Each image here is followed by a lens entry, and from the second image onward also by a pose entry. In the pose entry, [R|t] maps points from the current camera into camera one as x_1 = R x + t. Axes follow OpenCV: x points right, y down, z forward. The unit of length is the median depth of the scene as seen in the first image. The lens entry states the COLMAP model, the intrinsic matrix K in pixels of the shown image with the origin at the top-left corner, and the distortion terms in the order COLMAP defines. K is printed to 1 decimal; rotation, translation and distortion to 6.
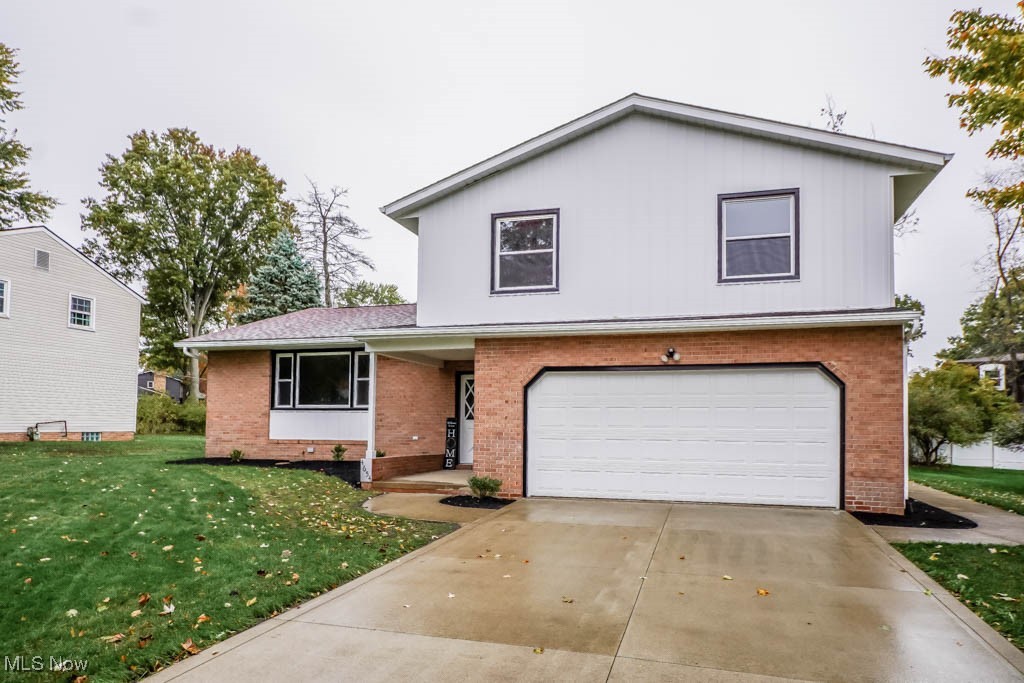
lens RADIAL K [[690.1, 0, 512.0], [0, 690.1, 341.5], [0, 0, 1]] dist [-0.001658, 0.002111]
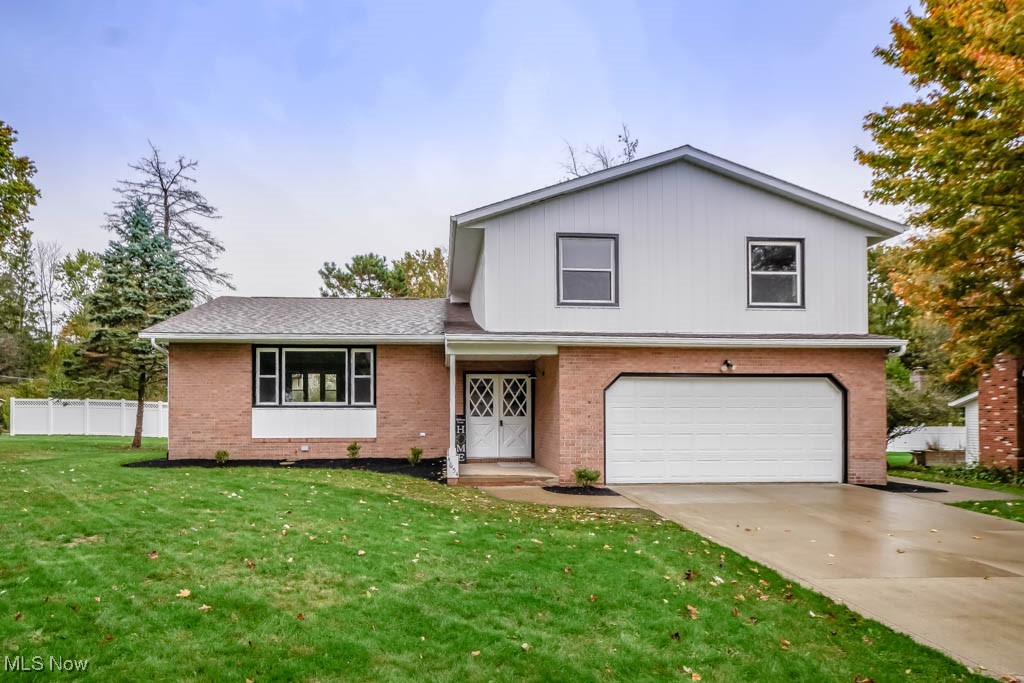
lens RADIAL K [[690.1, 0, 512.0], [0, 690.1, 341.5], [0, 0, 1]] dist [-0.001658, 0.002111]
pose [[0.931920, 0.031821, 0.361264, -0.490660], [-0.037115, 0.999281, 0.007723, -0.015857], [-0.360759, -0.020605, 0.932431, -0.014449]]
